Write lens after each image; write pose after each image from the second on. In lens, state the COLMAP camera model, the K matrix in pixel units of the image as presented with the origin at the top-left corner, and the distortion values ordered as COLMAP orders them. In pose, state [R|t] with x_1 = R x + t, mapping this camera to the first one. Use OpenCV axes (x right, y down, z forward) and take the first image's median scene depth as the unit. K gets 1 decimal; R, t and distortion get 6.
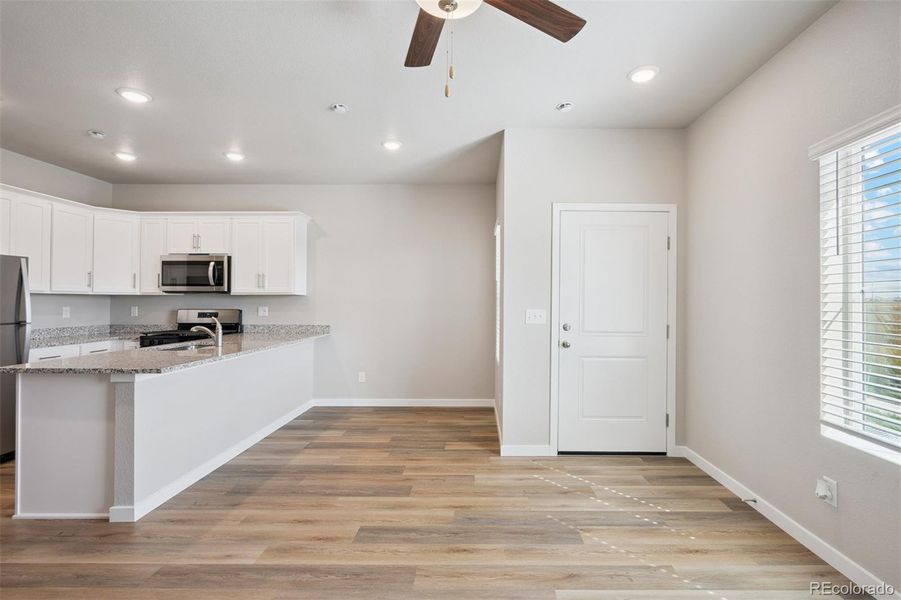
lens RADIAL K [[415.5, 0, 472.5], [0, 415.5, 298.9], [0, 0, 1]] dist [-0.002586, 0.001005]
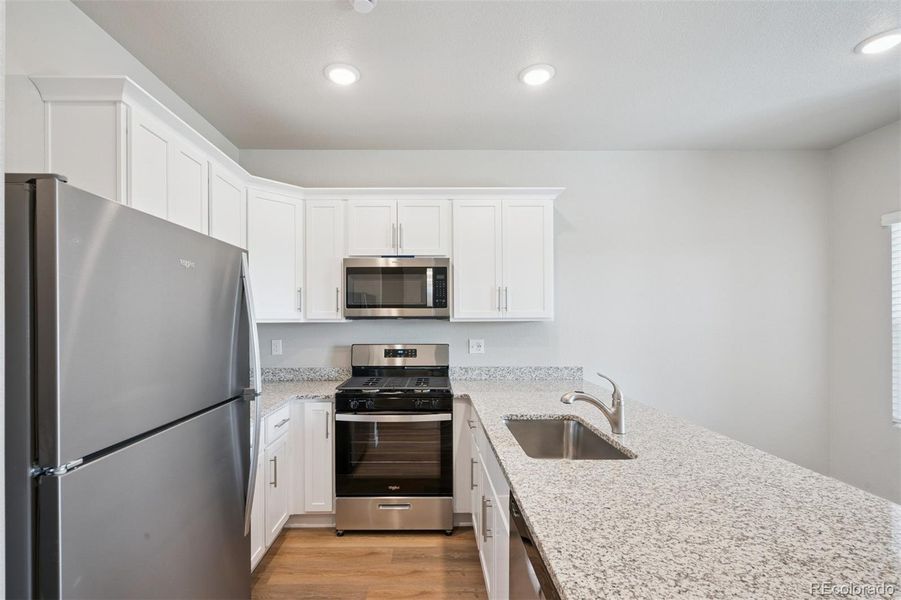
lens RADIAL K [[415.5, 0, 437.8], [0, 415.5, 325.0], [0, 0, 1]] dist [-0.002586, 0.001005]
pose [[0.999941, -0.006611, 0.008630, -0.831105], [0.006483, 0.999869, 0.014819, -0.019641], [-0.008727, -0.014763, 0.999853, 0.509474]]
